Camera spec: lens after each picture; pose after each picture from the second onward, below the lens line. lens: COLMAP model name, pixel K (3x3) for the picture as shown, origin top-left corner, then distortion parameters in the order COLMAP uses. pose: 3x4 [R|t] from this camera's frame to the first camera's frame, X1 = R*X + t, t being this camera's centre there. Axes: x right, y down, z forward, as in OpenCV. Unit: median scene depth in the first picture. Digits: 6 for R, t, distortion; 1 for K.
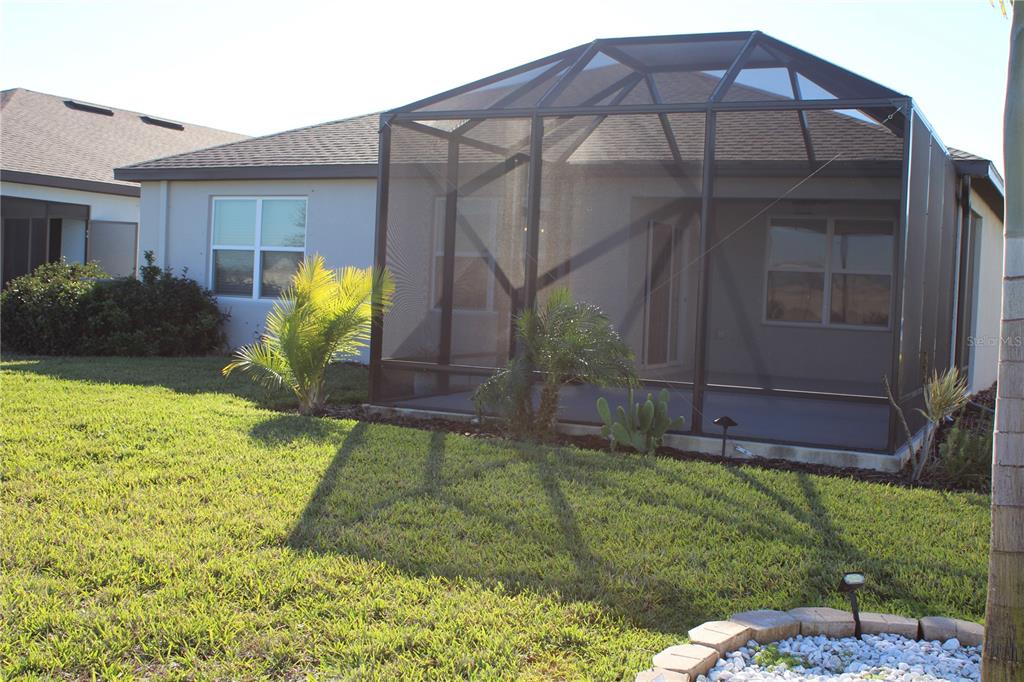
lens RADIAL K [[1139.7, 0, 512.4], [0, 1139.7, 340.5], [0, 0, 1]] dist [-0.070321, 0.000000]
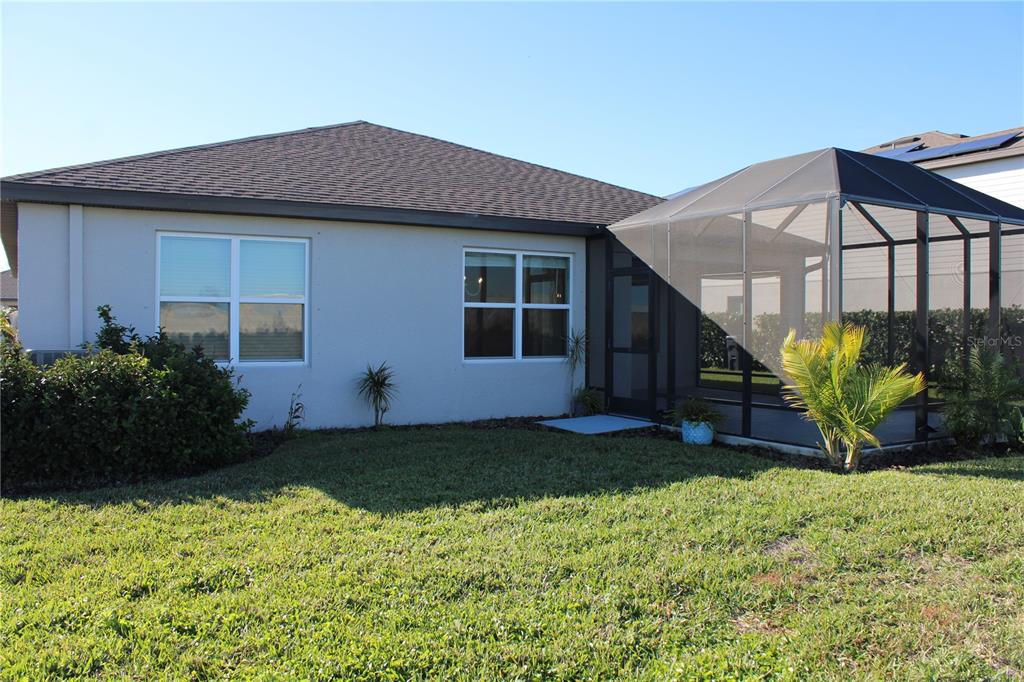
lens RADIAL K [[863.0, 0, 517.6], [0, 863.0, 339.4], [0, 0, 1]] dist [-0.153395, 0.124752]
pose [[0.544175, -0.052432, 0.837332, -0.671769], [0.055398, 0.998113, 0.026497, -0.063585], [-0.837141, 0.031968, 0.546053, 0.554100]]
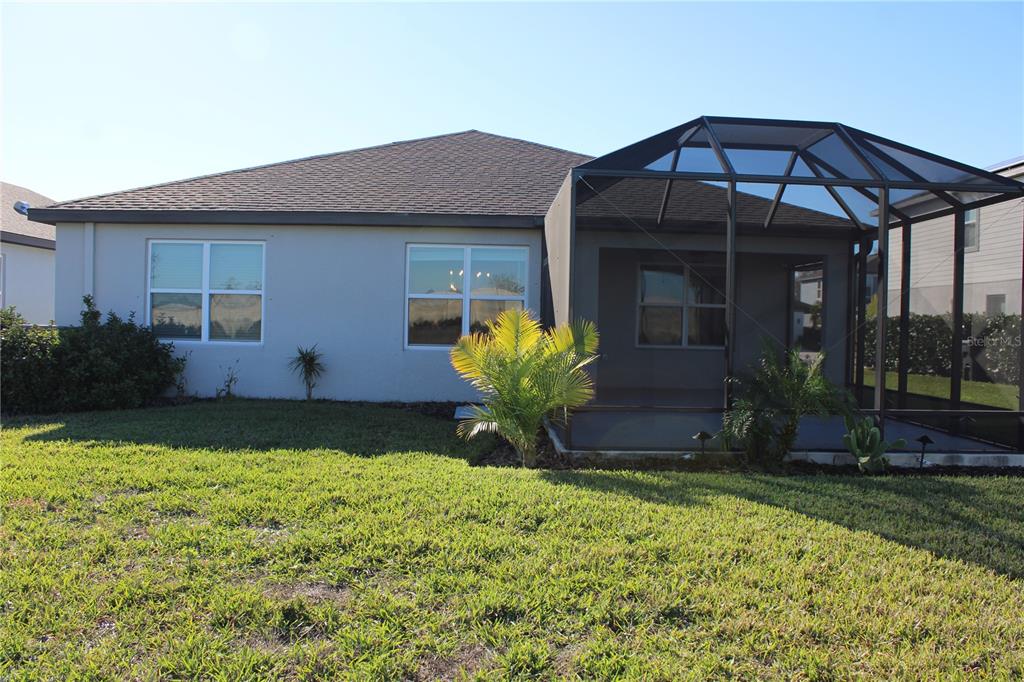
lens RADIAL K [[863.0, 0, 508.2], [0, 863.0, 338.8], [0, 0, 1]] dist [-0.153395, 0.124752]
pose [[0.890276, -0.032355, 0.454271, -0.357936], [0.036945, 0.999317, -0.001230, -0.030738], [-0.453920, 0.017878, 0.890863, 0.225234]]
